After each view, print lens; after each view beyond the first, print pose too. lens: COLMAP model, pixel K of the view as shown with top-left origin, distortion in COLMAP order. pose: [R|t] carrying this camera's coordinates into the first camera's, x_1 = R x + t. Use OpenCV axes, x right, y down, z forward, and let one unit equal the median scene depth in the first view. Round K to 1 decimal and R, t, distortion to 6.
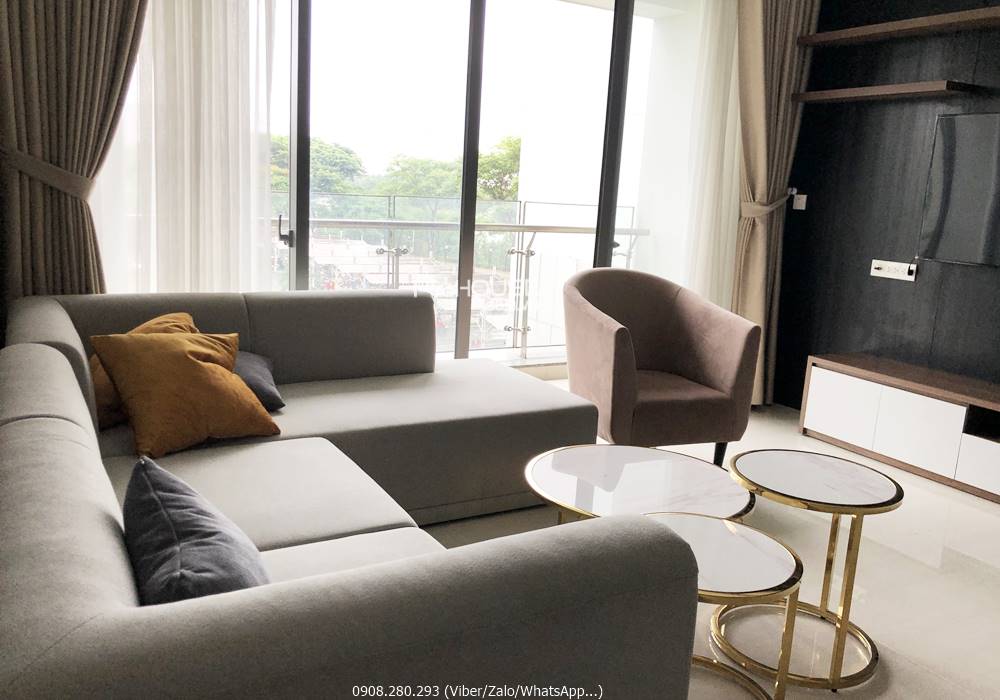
lens RADIAL K [[811.6, 0, 506.5], [0, 811.6, 342.5], [0, 0, 1]] dist [0.047150, -0.058615]
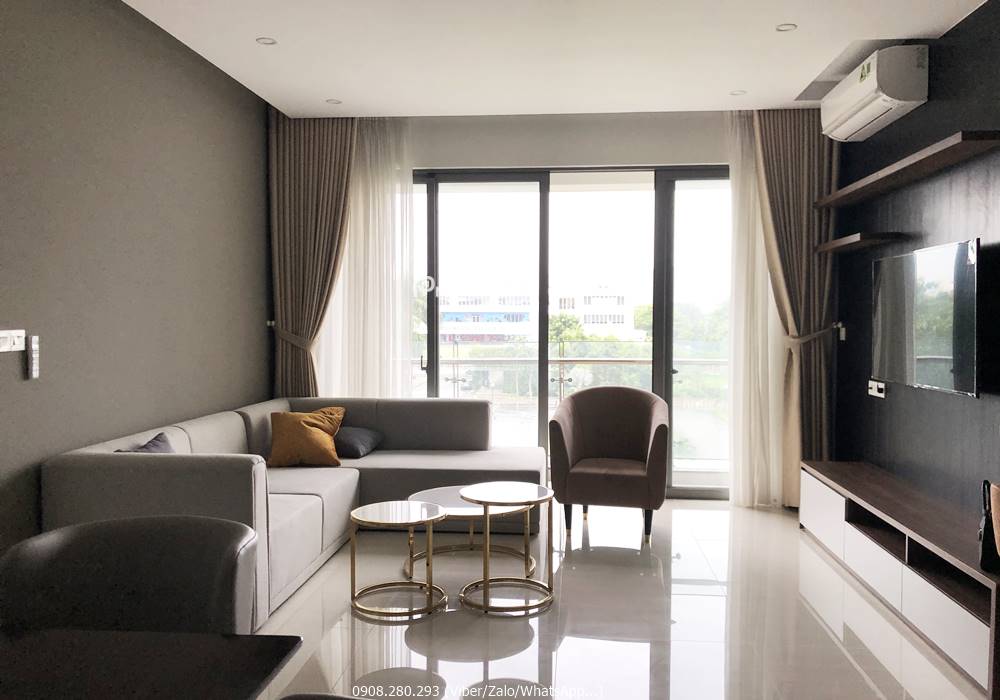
lens RADIAL K [[811.6, 0, 506.5], [0, 811.6, 342.5], [0, 0, 1]] dist [0.047150, -0.058615]
pose [[0.810031, -0.040046, -0.585018, 0.869722], [-0.067564, 0.984647, -0.160952, 0.080183], [0.582481, 0.169902, 0.794889, -0.270285]]
